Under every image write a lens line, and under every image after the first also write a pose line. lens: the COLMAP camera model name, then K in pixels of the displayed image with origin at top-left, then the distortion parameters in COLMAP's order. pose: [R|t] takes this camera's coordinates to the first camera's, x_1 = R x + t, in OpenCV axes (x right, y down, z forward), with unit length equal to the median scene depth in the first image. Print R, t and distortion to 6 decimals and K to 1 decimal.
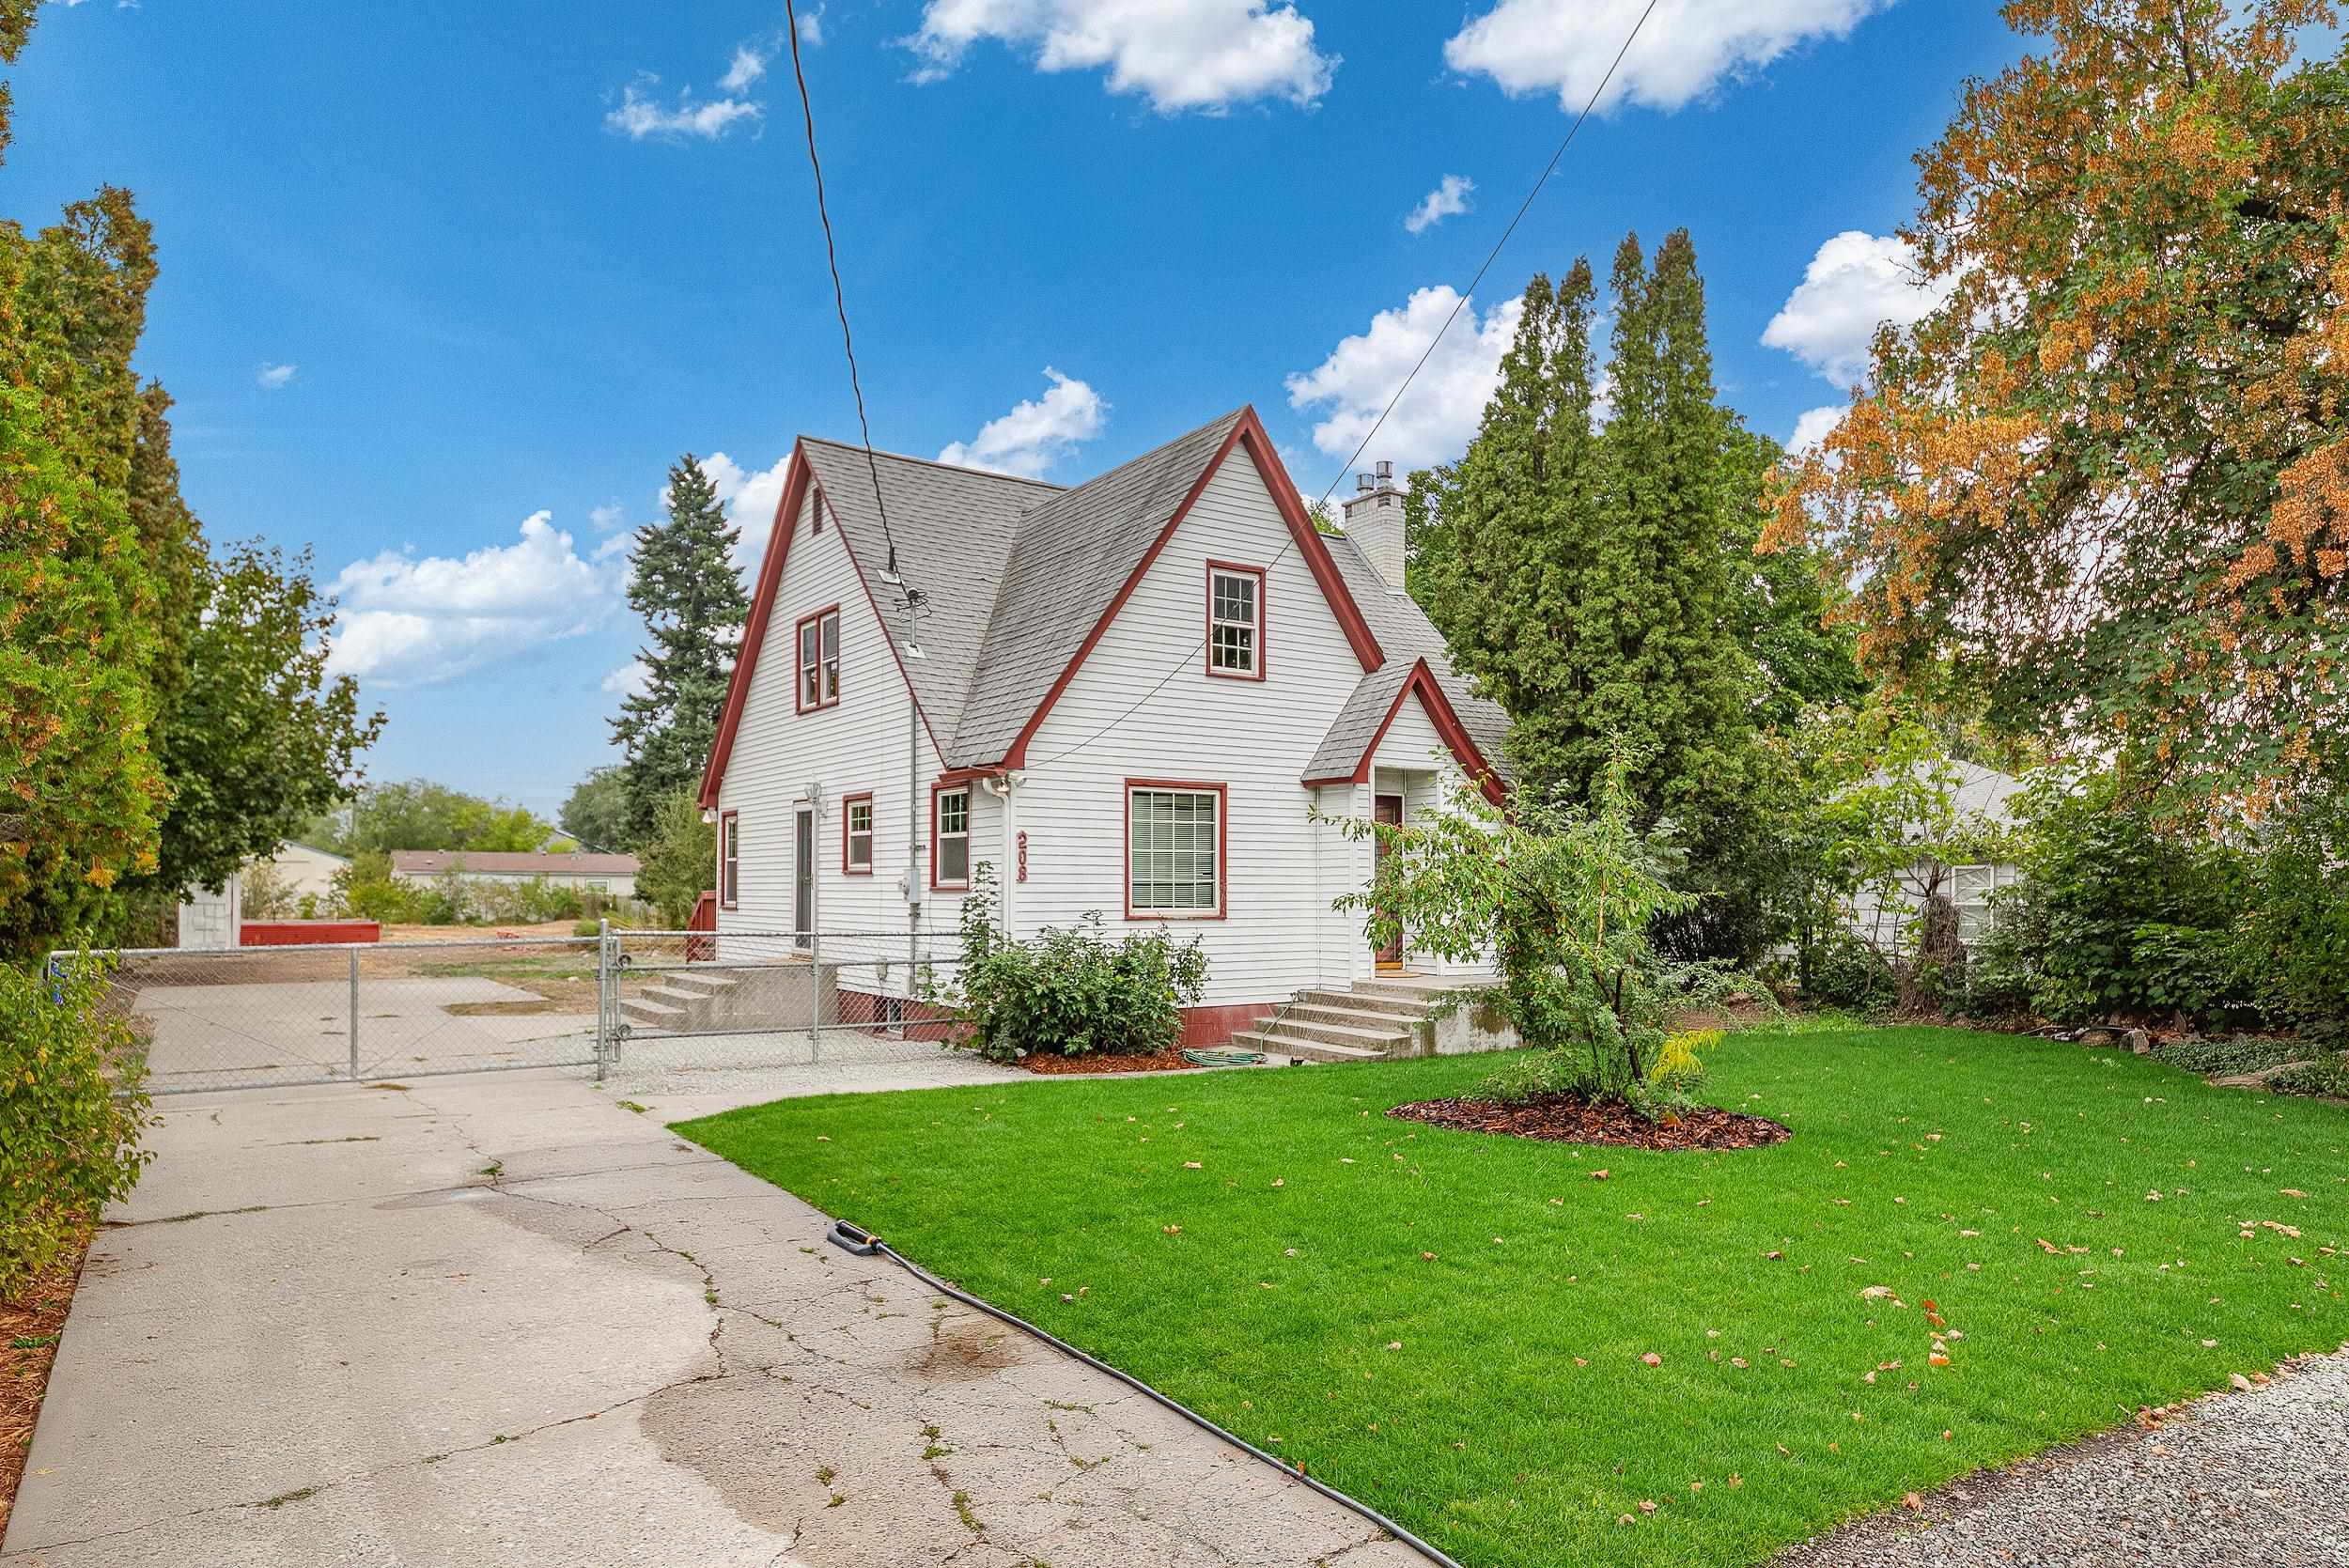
lens RADIAL K [[1393.9, 0, 1106.7], [0, 1393.9, 833.4], [0, 0, 1]] dist [0.003540, -0.000551]
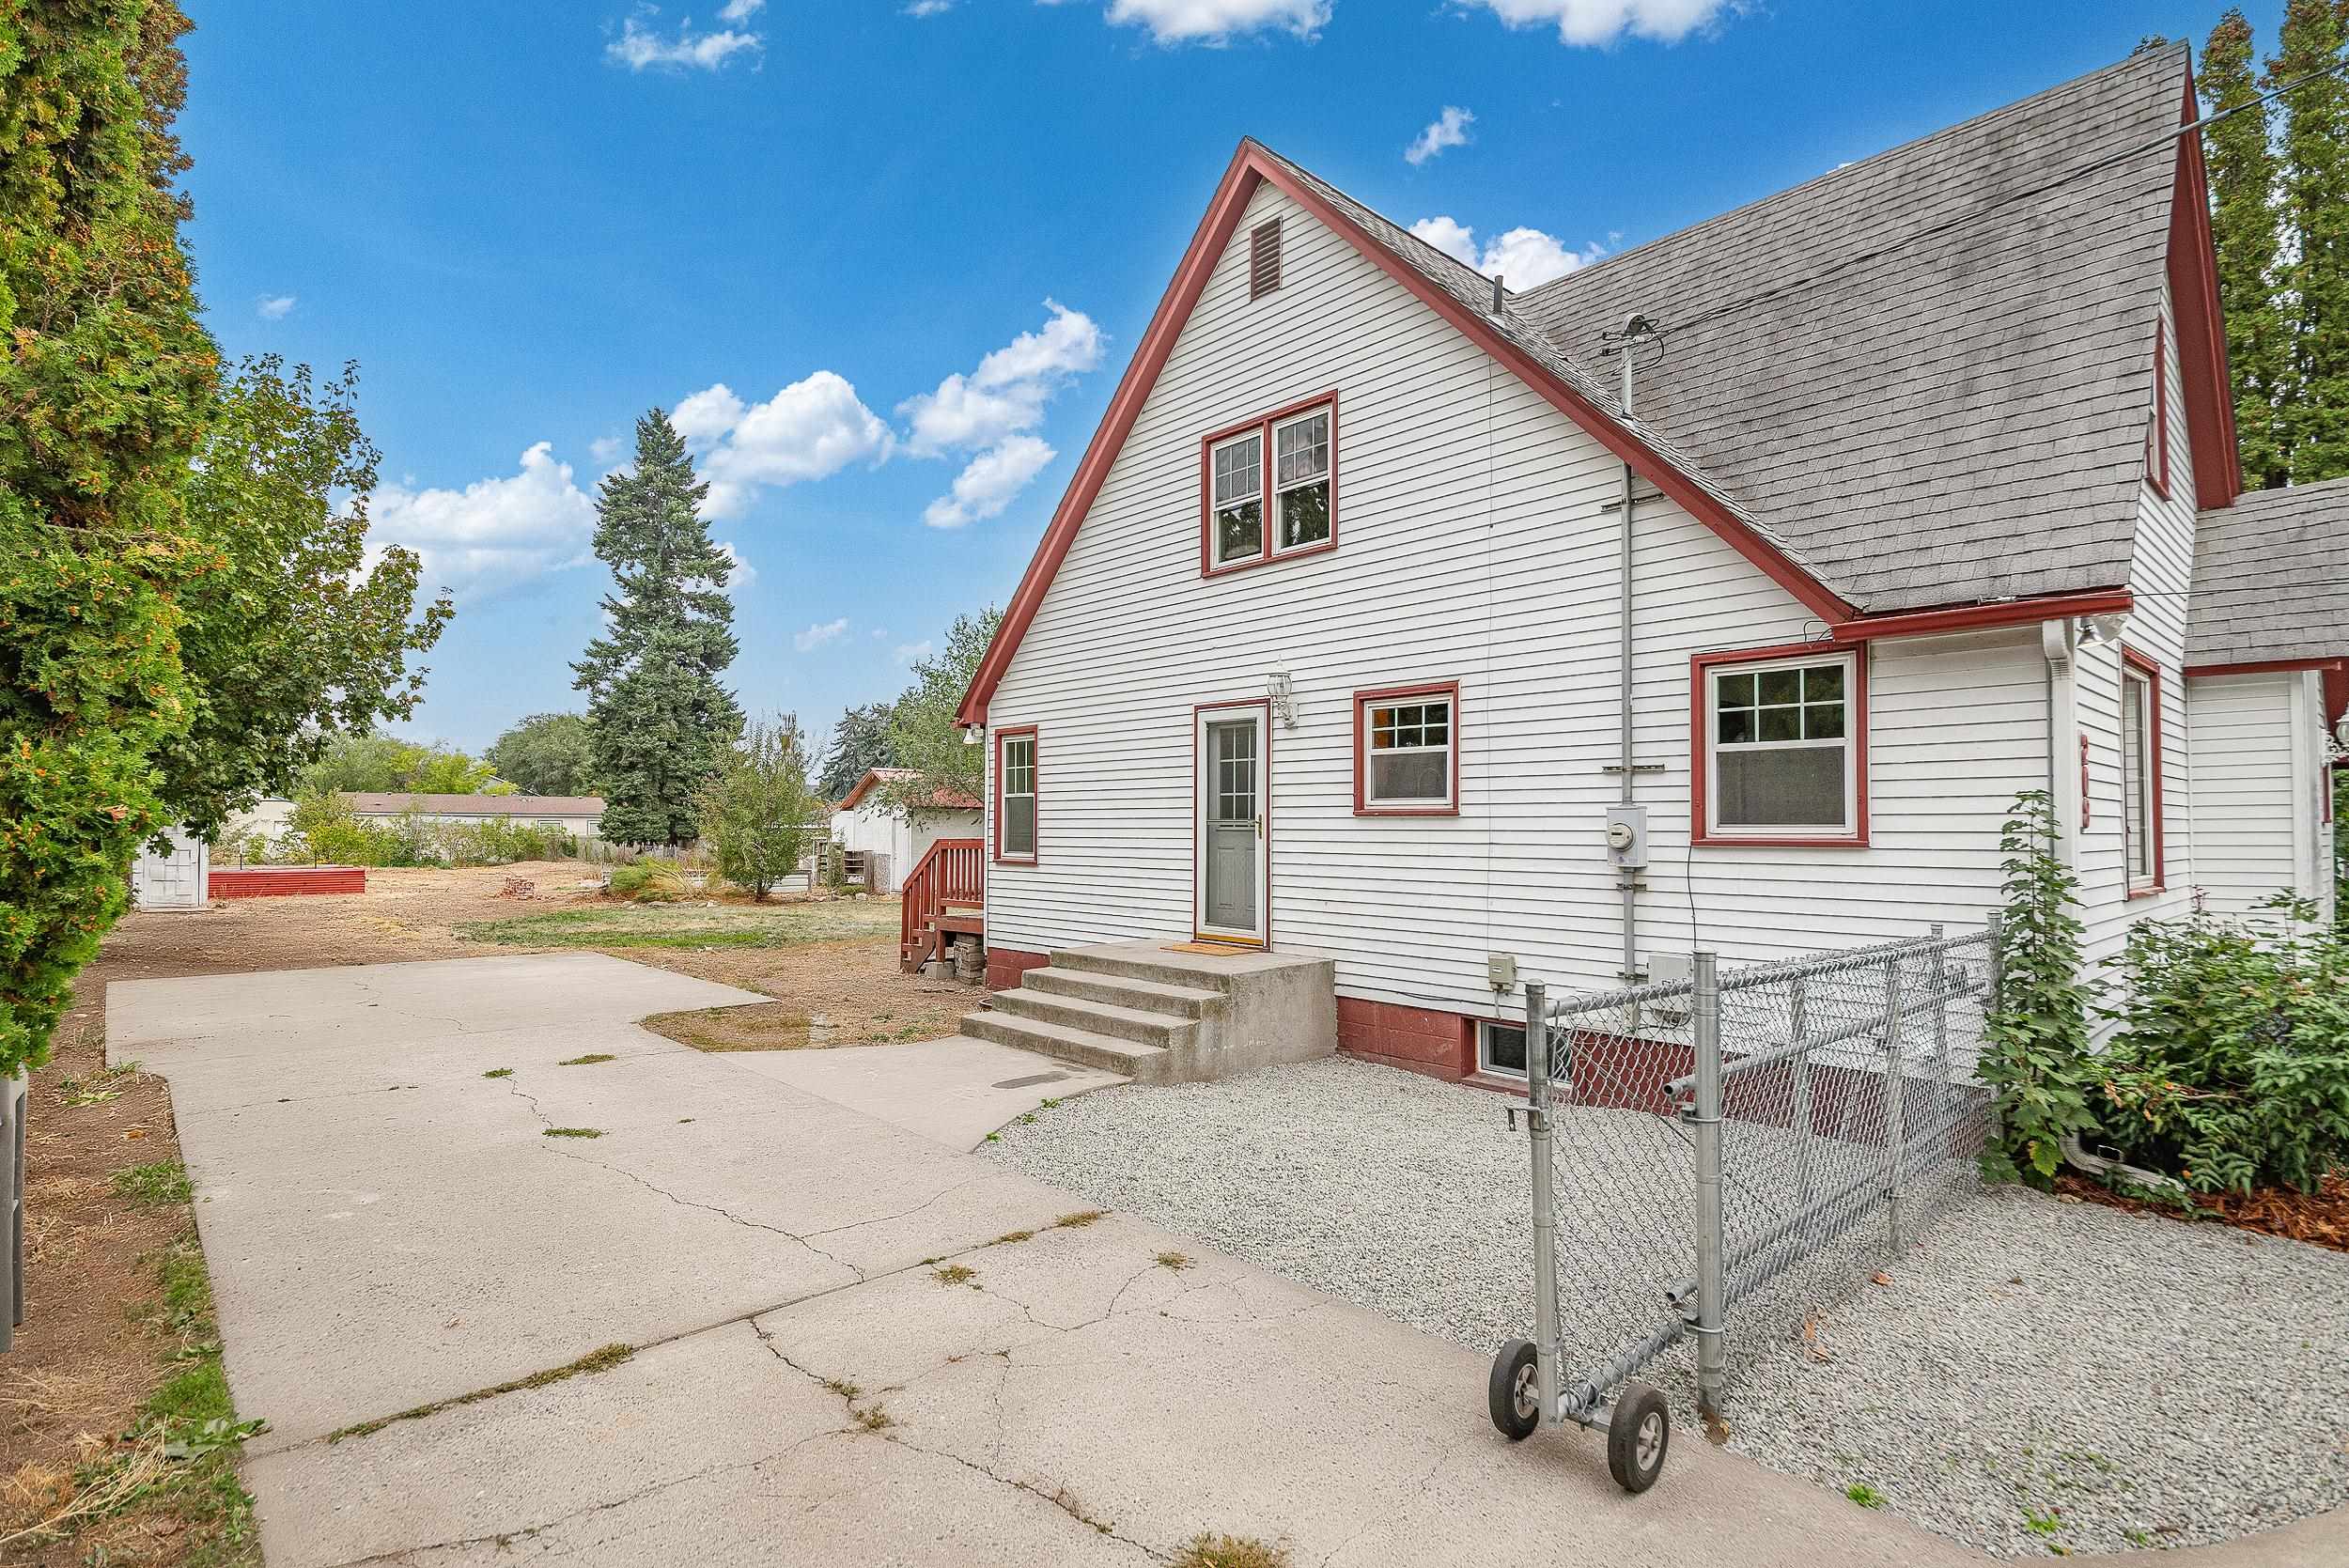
lens RADIAL K [[1169.9, 0, 1127.8], [0, 1169.9, 776.7], [0, 0, 1]] dist [0.029868, -0.032708]
pose [[0.991210, 0.005193, 0.132198, -0.123824], [-0.004654, 0.999980, -0.004384, 0.004932], [-0.132218, 0.003730, 0.991214, 0.166283]]
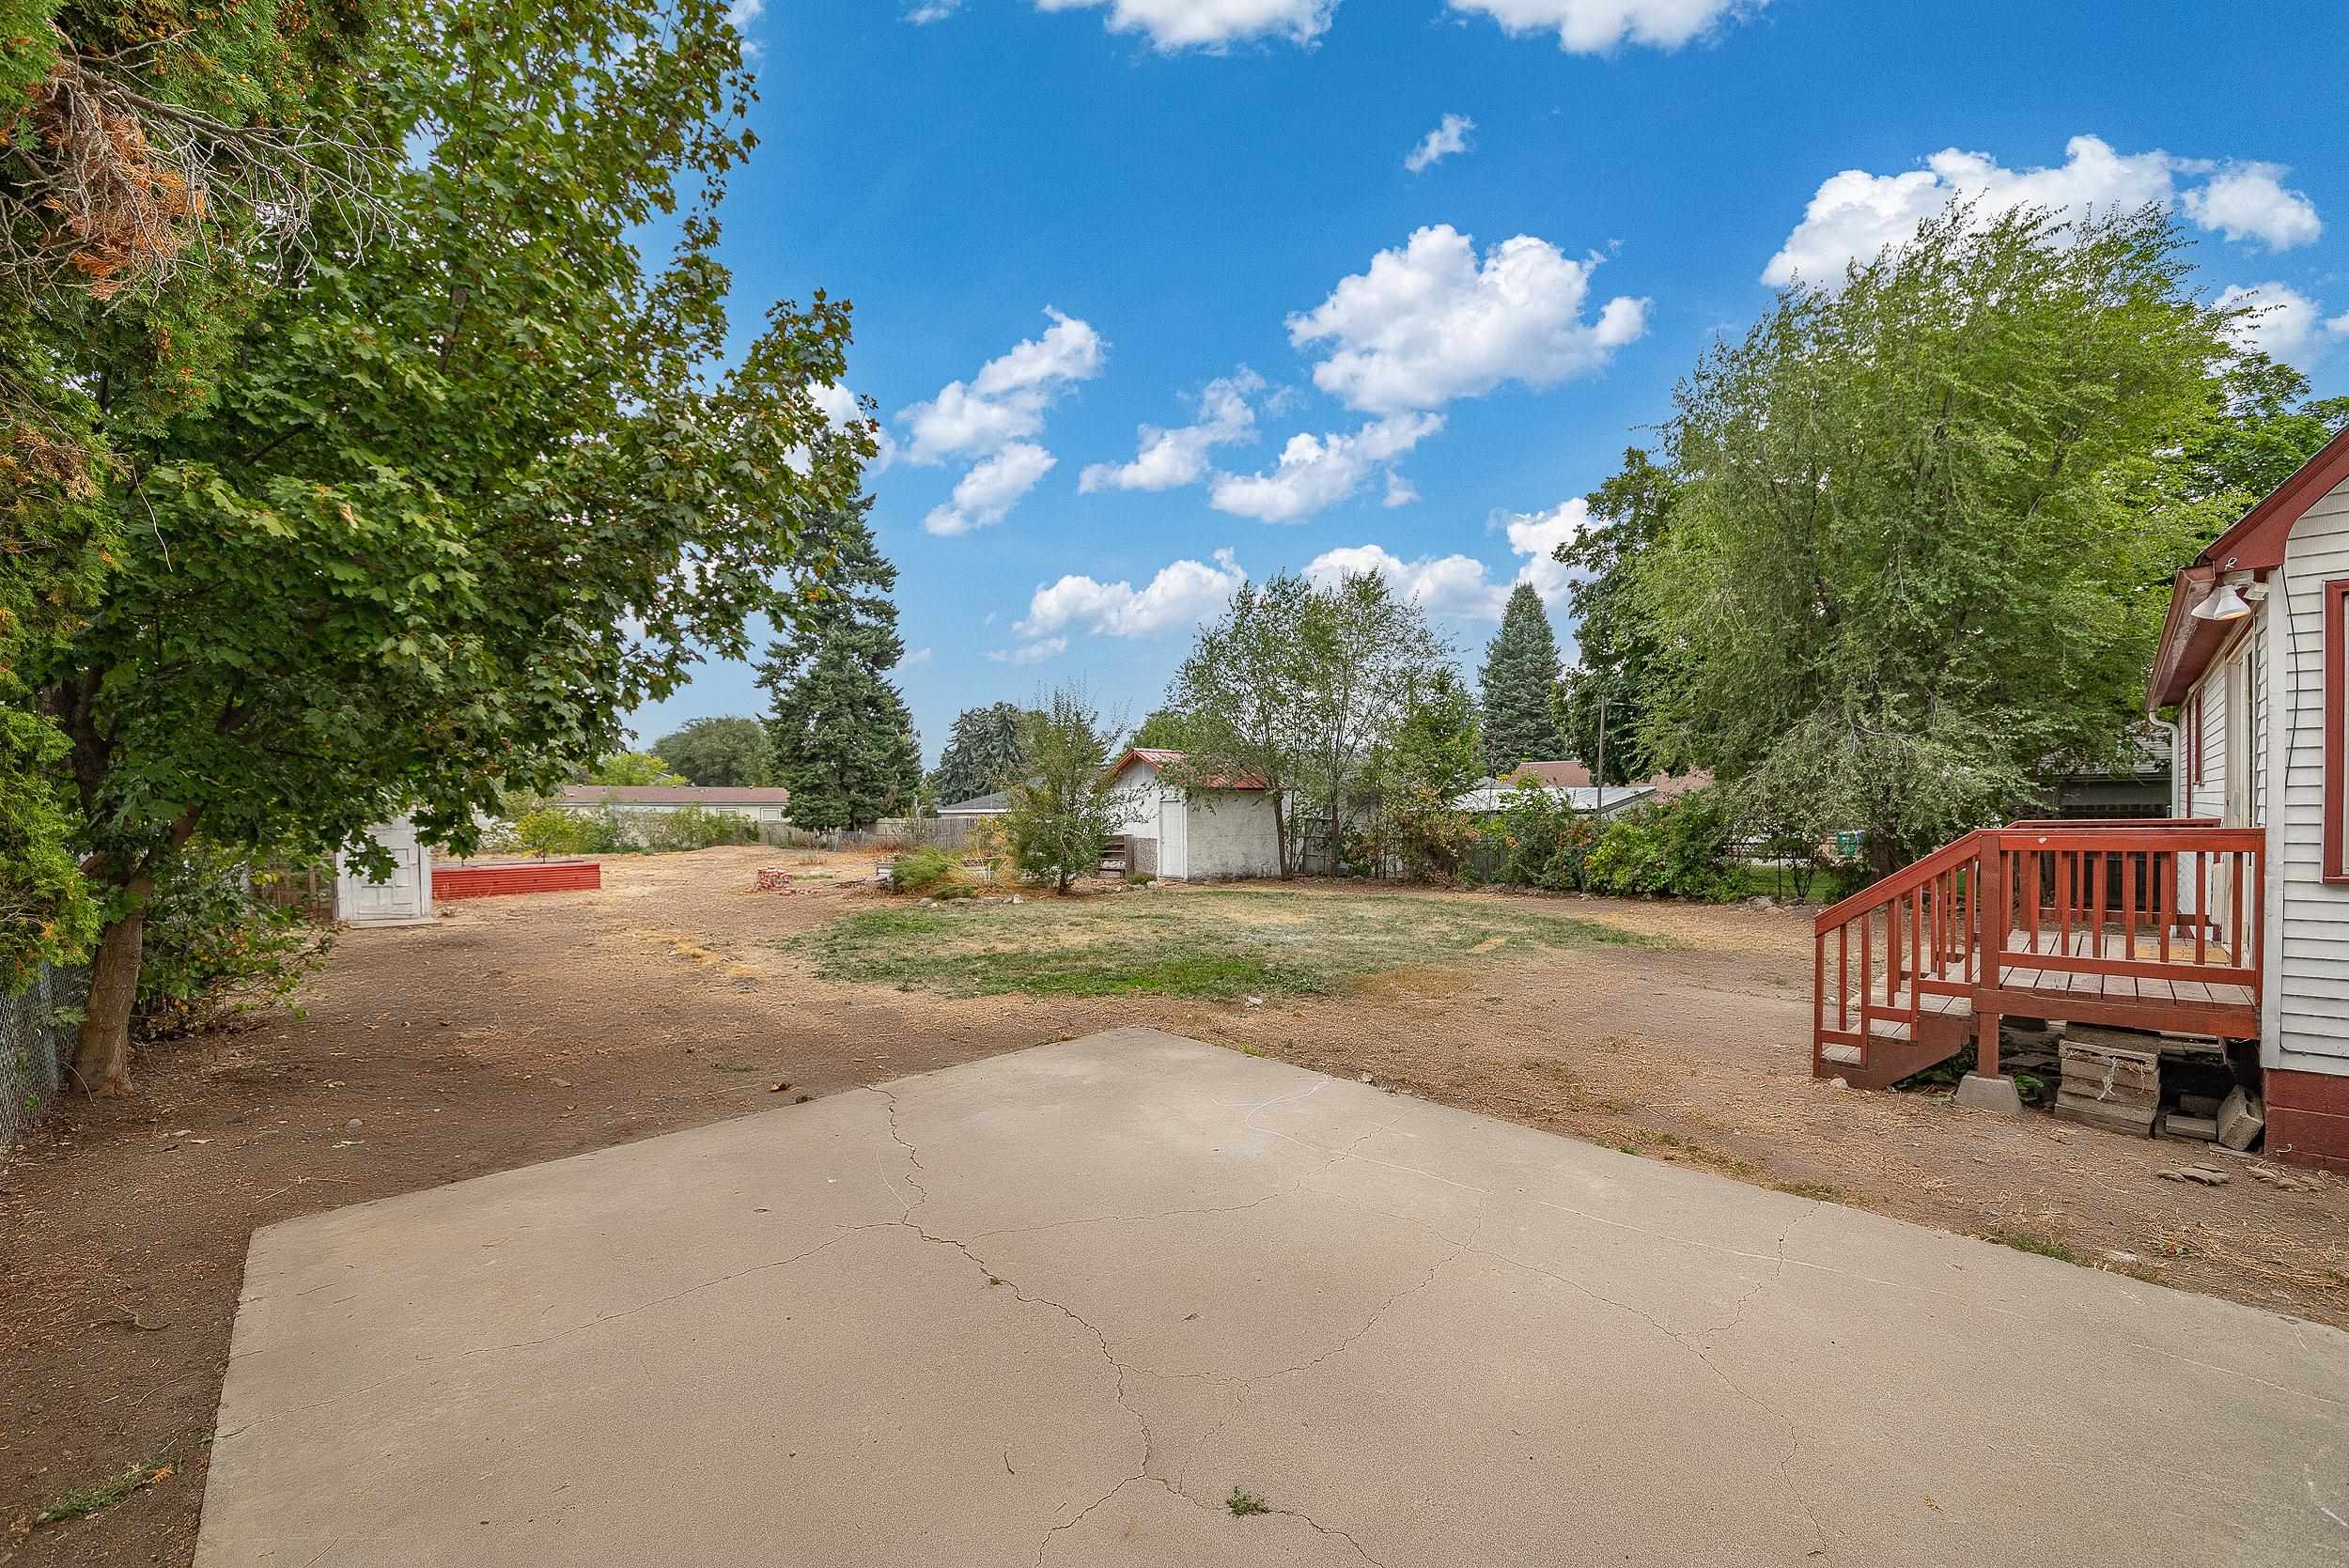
lens RADIAL K [[947.7, 0, 1179.0], [0, 947.7, 798.6], [0, 0, 1]] dist [0.045999, -0.029768]
pose [[0.989785, -0.012022, 0.142063, -0.243886], [0.008015, 0.999555, 0.028749, 0.011295], [-0.142345, -0.027317, 0.989440, 0.360263]]
